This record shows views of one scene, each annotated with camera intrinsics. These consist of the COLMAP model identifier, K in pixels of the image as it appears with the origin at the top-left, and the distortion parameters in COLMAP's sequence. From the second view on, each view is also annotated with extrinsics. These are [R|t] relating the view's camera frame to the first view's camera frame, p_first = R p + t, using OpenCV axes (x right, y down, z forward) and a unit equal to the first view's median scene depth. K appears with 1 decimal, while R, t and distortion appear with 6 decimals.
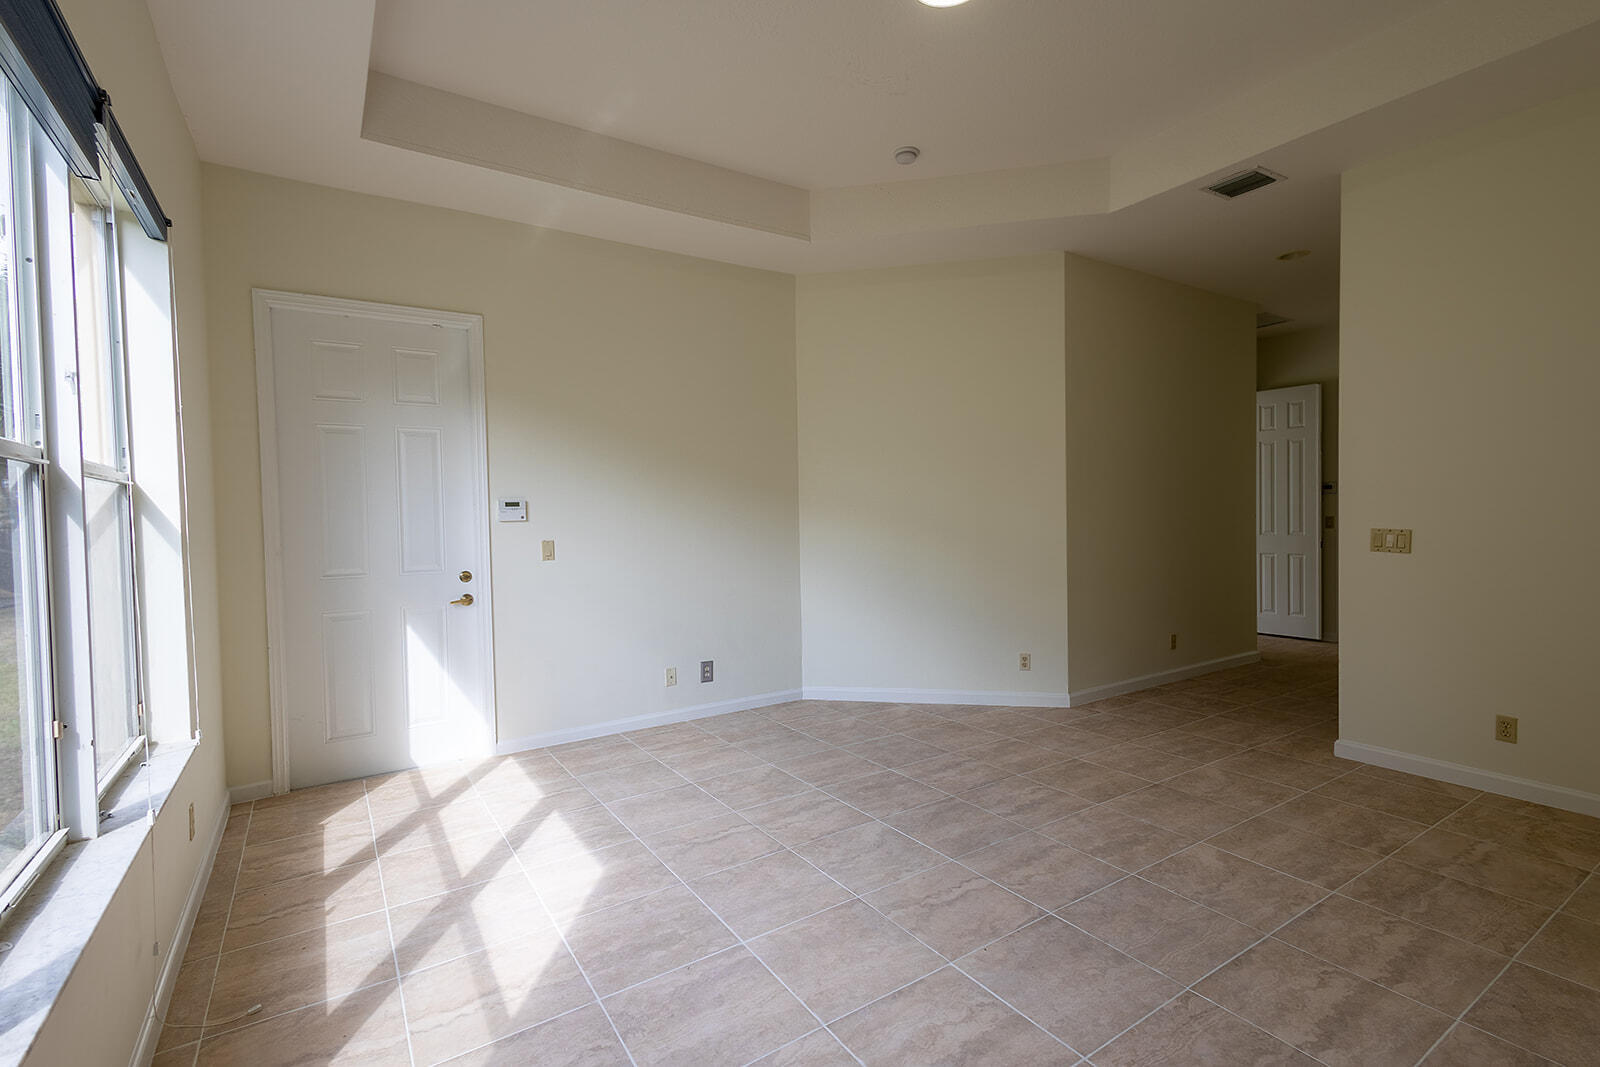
lens RADIAL K [[734.3, 0, 802.6], [0, 734.3, 533.2], [0, 0, 1]] dist [0.010534, -0.002490]
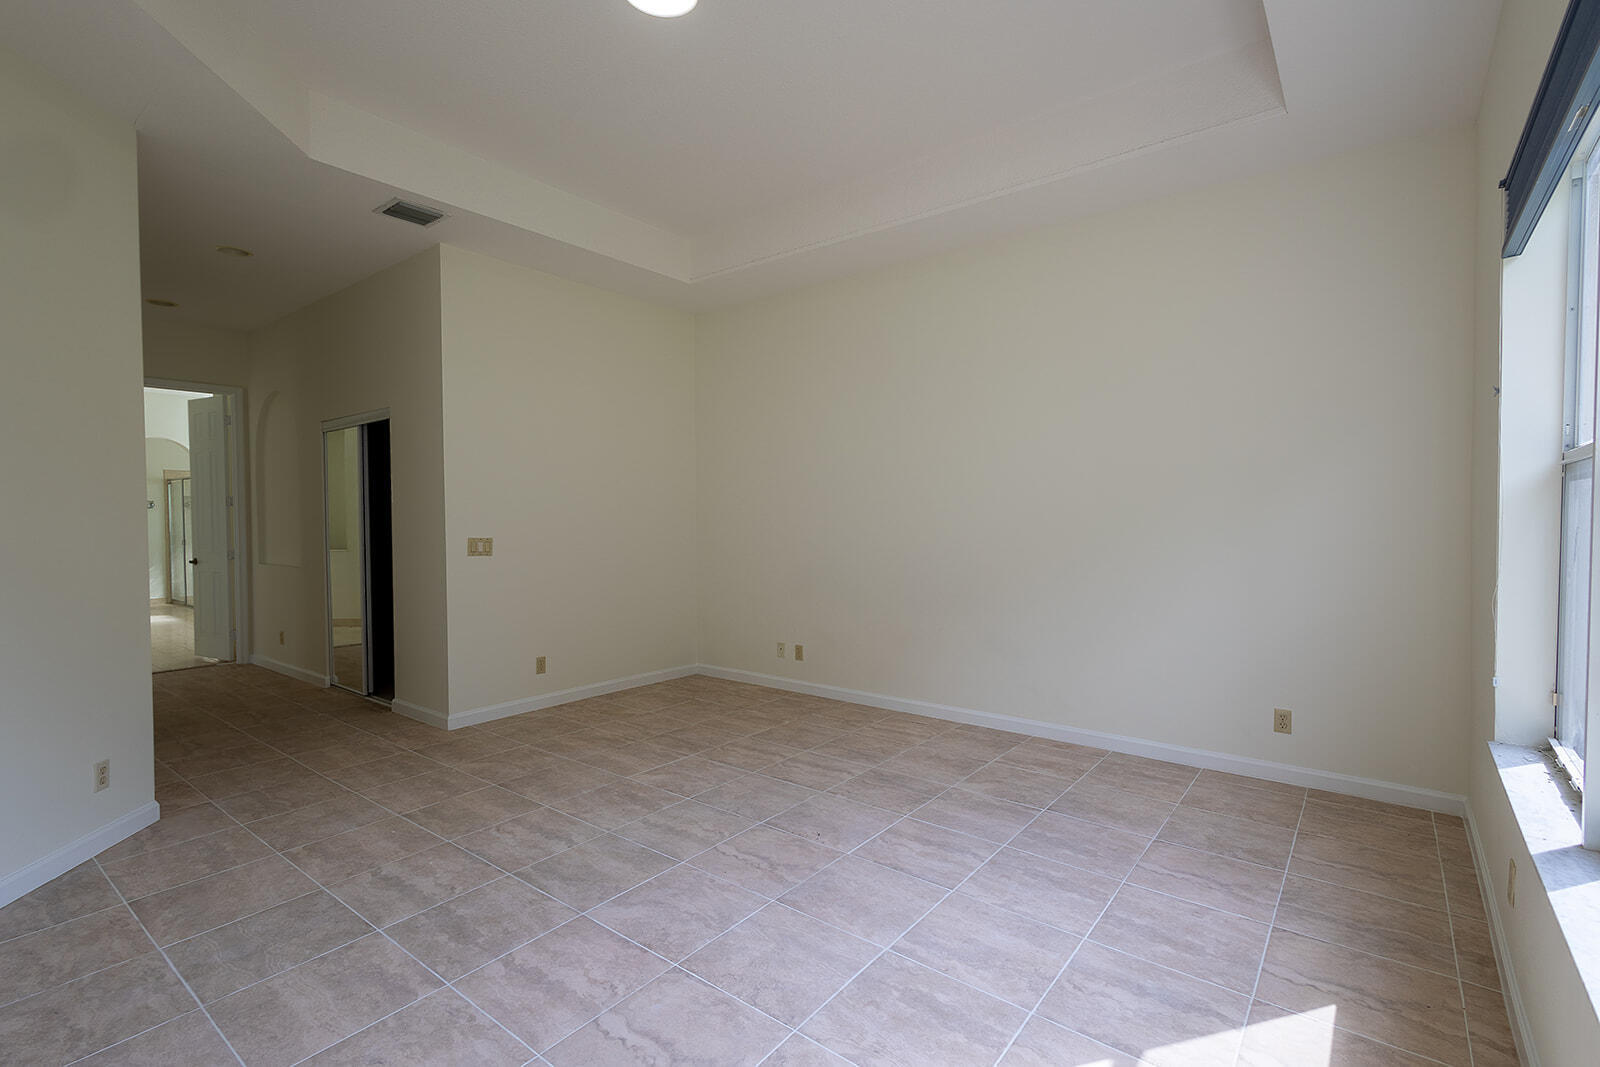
lens RADIAL K [[734.3, 0, 798.2], [0, 734.3, 530.8], [0, 0, 1]] dist [0.010534, -0.002490]
pose [[-0.317557, -0.000249, 0.948239, -0.653707], [0.039331, 0.999136, 0.013434, -0.014582], [-0.947423, 0.041561, -0.317273, 0.936235]]
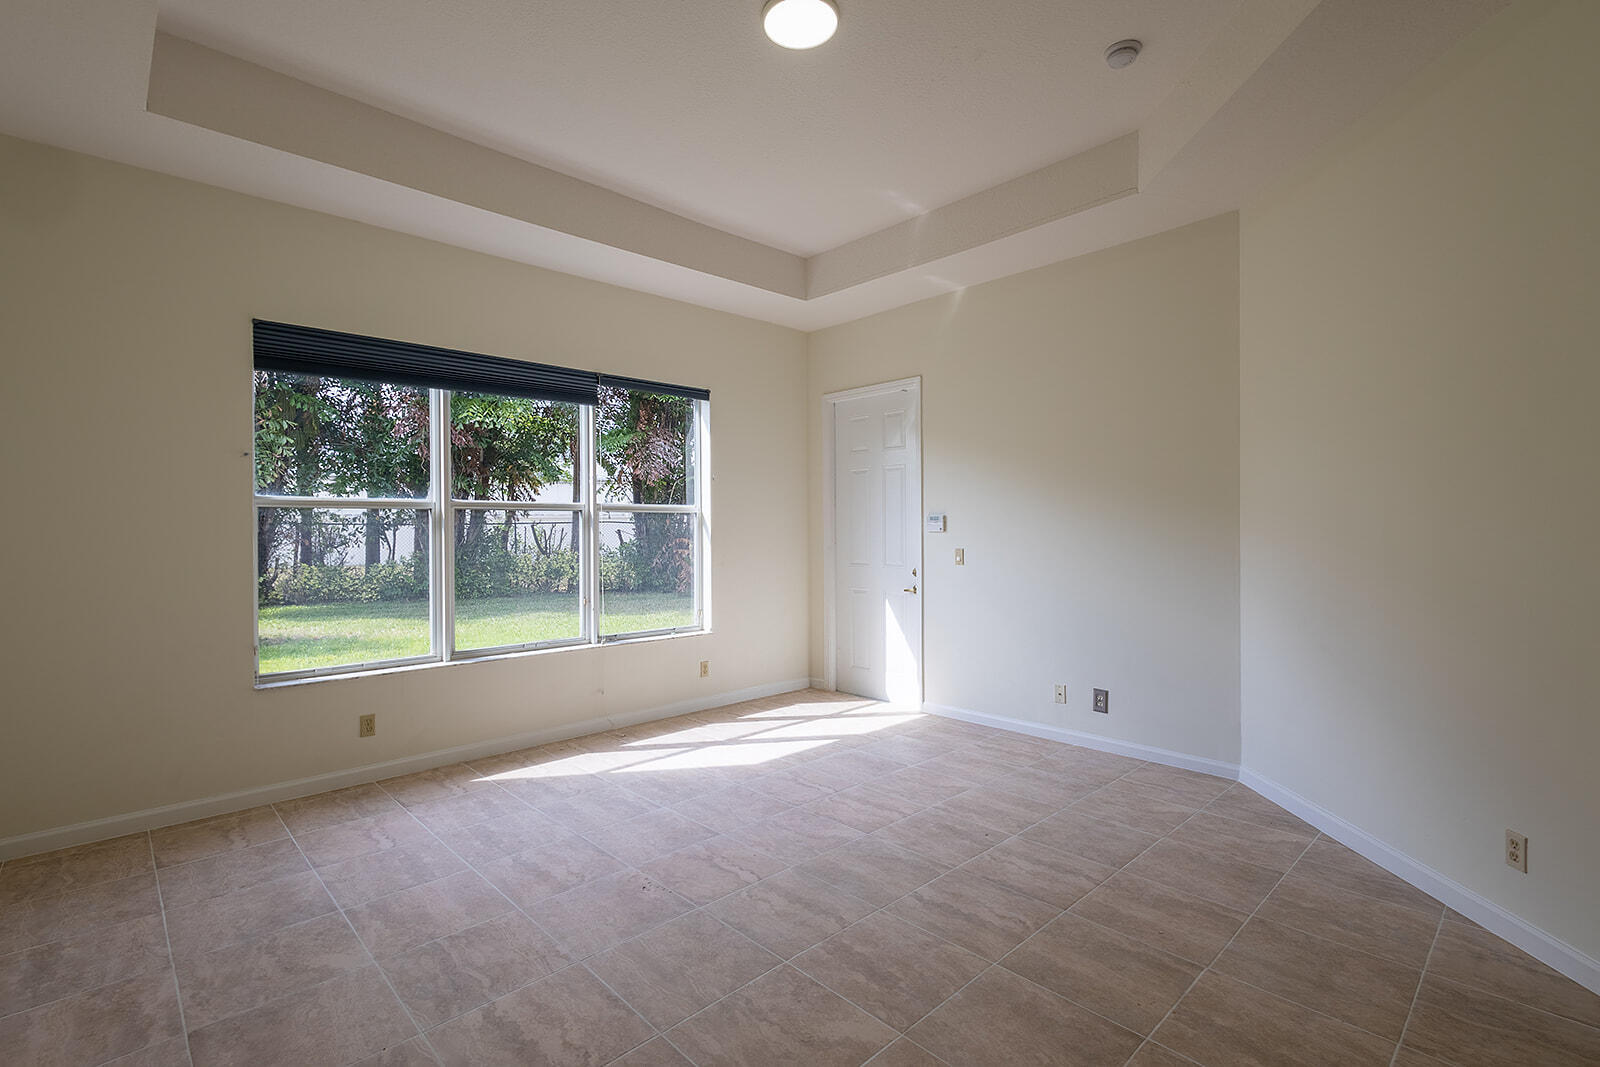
lens RADIAL K [[734.3, 0, 799.0], [0, 734.3, 528.8], [0, 0, 1]] dist [0.010534, -0.002490]
pose [[0.180714, 0.017911, -0.983373, 0.993906], [-0.024953, 0.999596, 0.013620, -0.040492], [0.983219, 0.022076, 0.181088, 0.657716]]
